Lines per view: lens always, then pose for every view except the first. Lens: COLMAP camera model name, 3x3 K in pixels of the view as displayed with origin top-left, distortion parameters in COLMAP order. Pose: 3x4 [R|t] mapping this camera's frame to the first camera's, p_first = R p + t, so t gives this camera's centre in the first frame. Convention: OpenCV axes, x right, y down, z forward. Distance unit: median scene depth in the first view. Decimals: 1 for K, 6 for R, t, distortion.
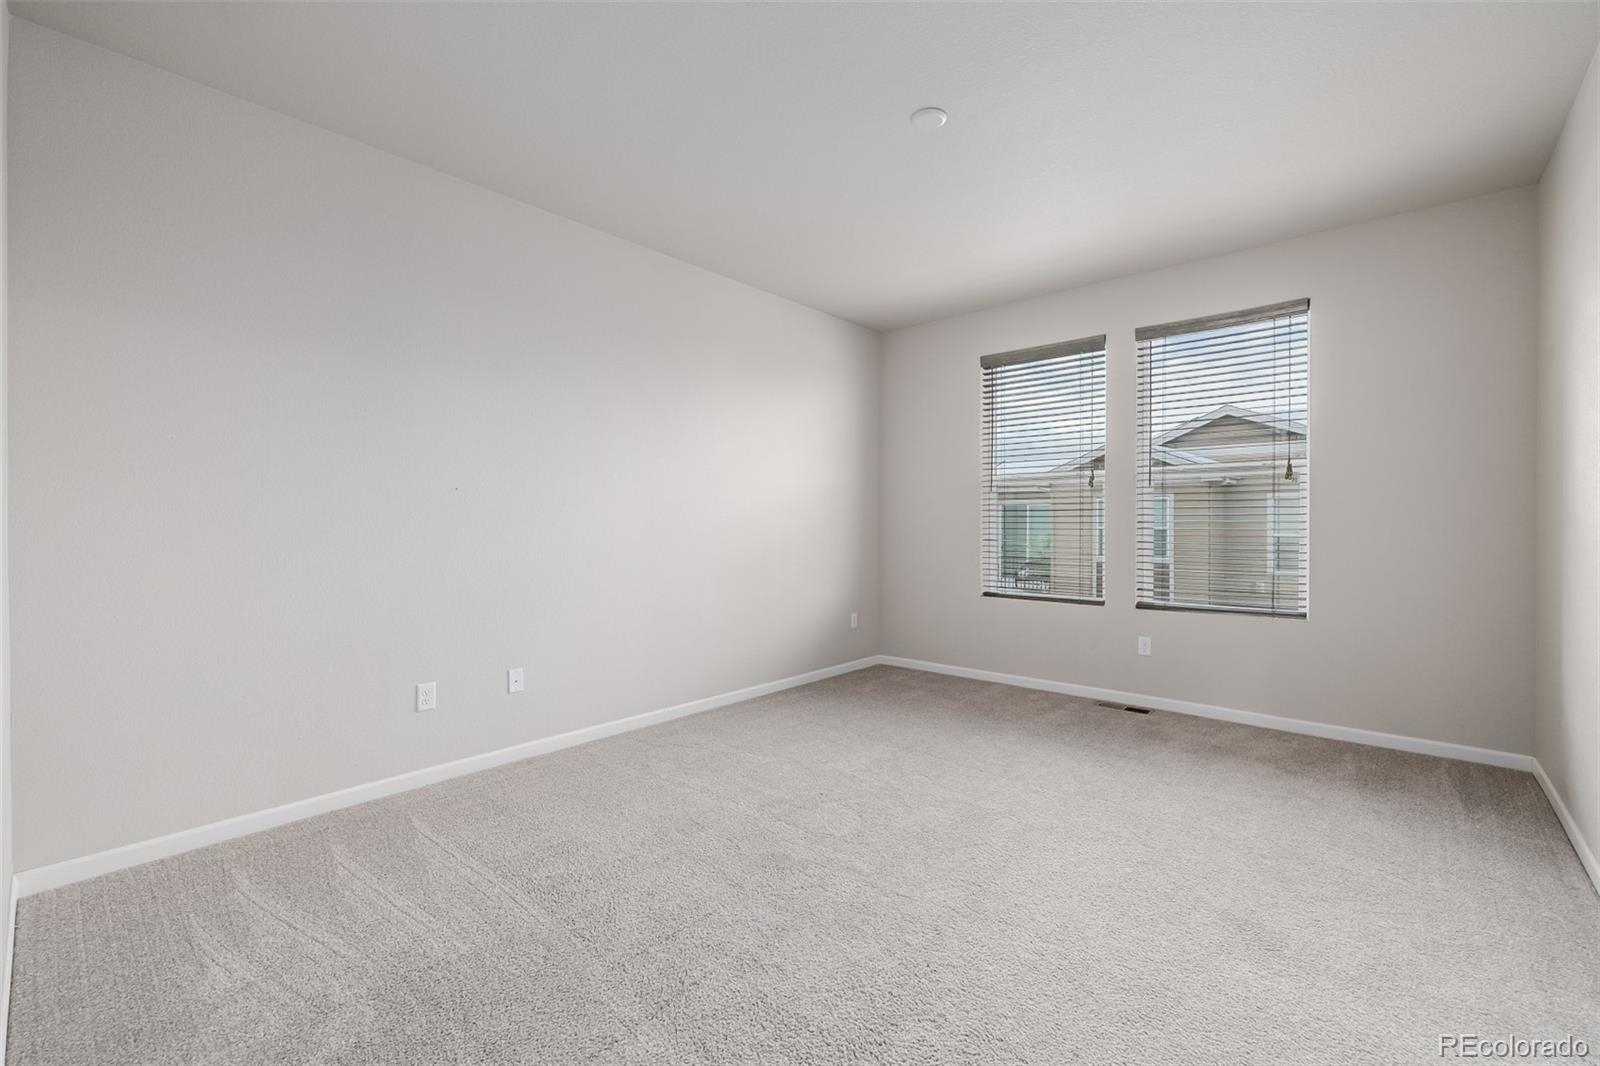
lens RADIAL K [[670.6, 0, 804.6], [0, 670.6, 538.9], [0, 0, 1]] dist [0.001110, 0.001198]
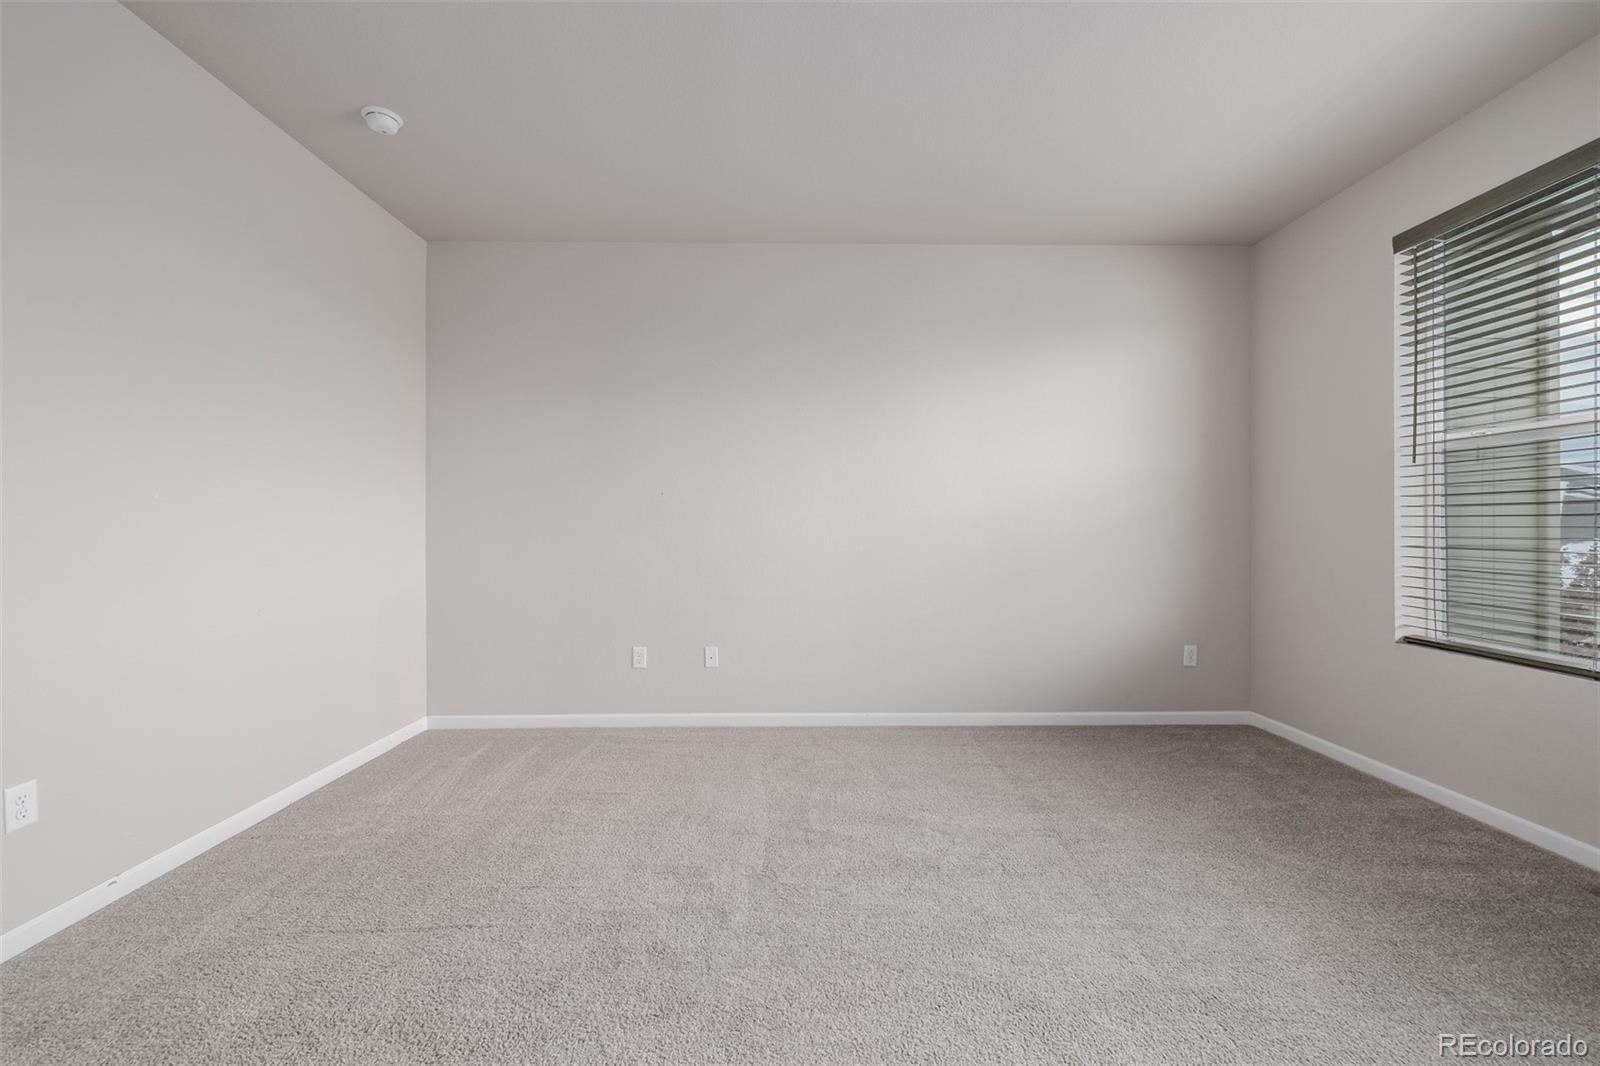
lens RADIAL K [[670.6, 0, 807.5], [0, 670.6, 539.7], [0, 0, 1]] dist [0.001110, 0.001198]
pose [[0.674529, 0.013276, -0.738129, 0.449675], [-0.014550, 0.999883, 0.004687, -0.000339], [0.738105, 0.007579, 0.674643, 0.282087]]
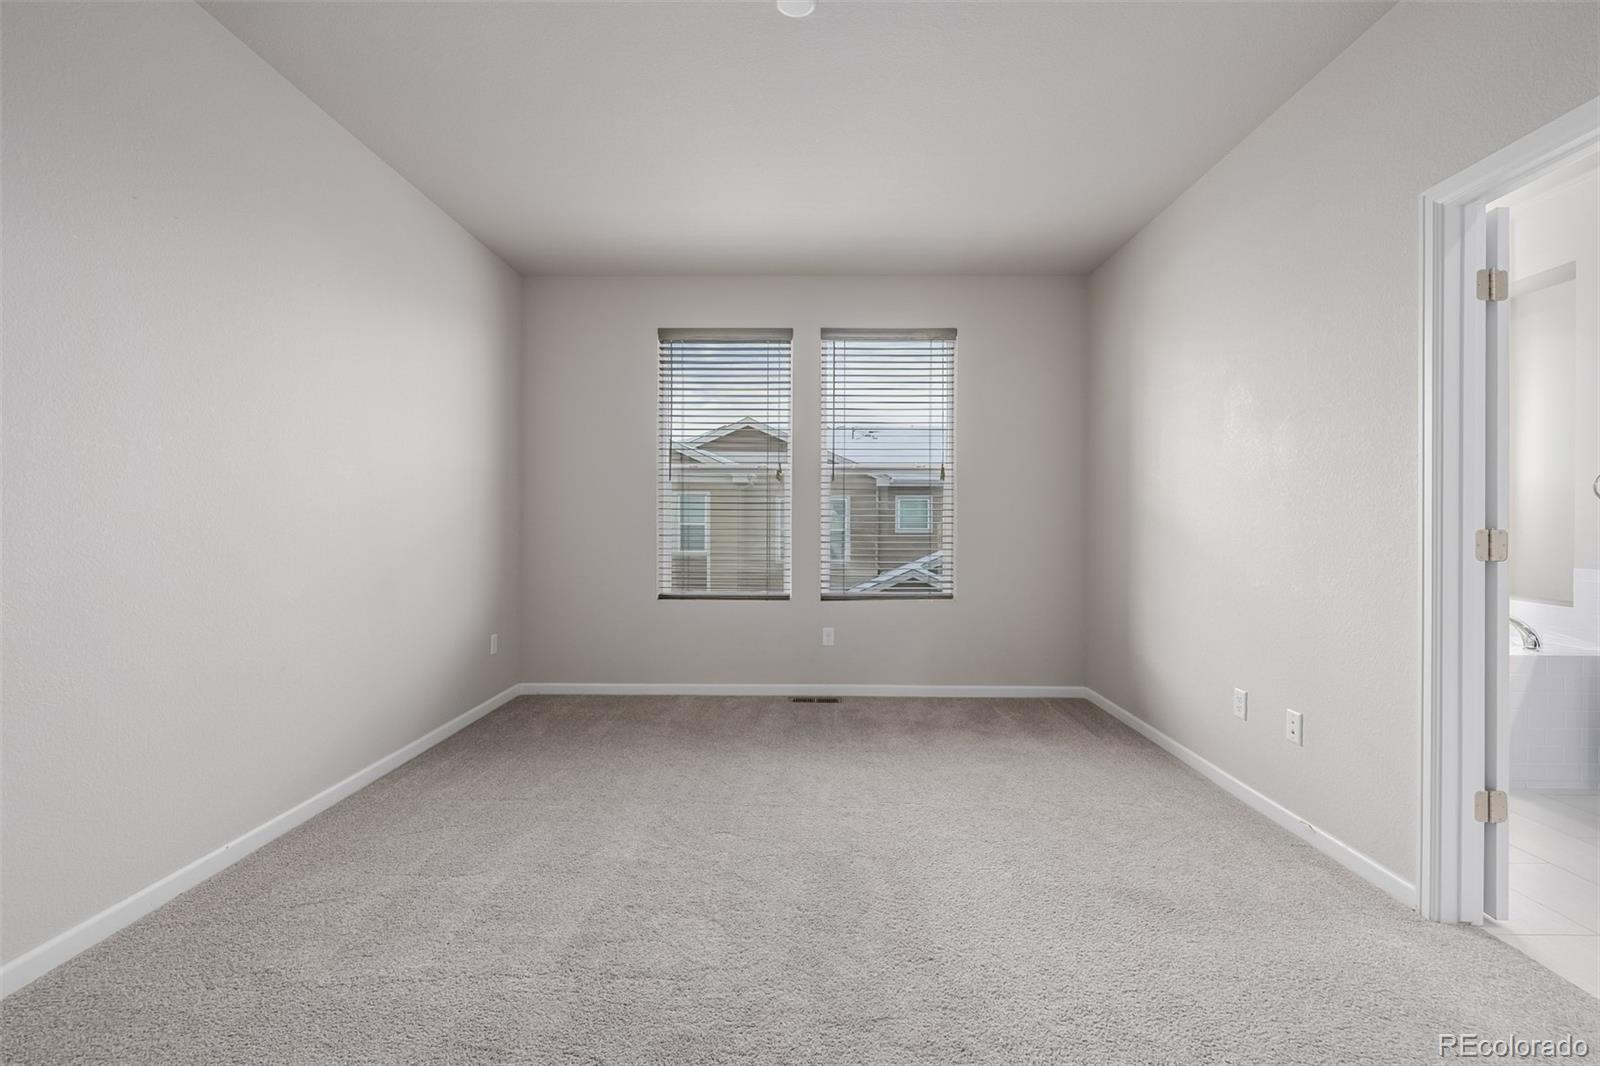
lens RADIAL K [[670.6, 0, 805.4], [0, 670.6, 528.3], [0, 0, 1]] dist [0.001110, 0.001198]
pose [[0.757166, -0.002872, 0.653216, -0.211751], [0.010248, 0.999920, -0.007481, 0.000571], [-0.653142, 0.012358, 0.757134, 0.264998]]
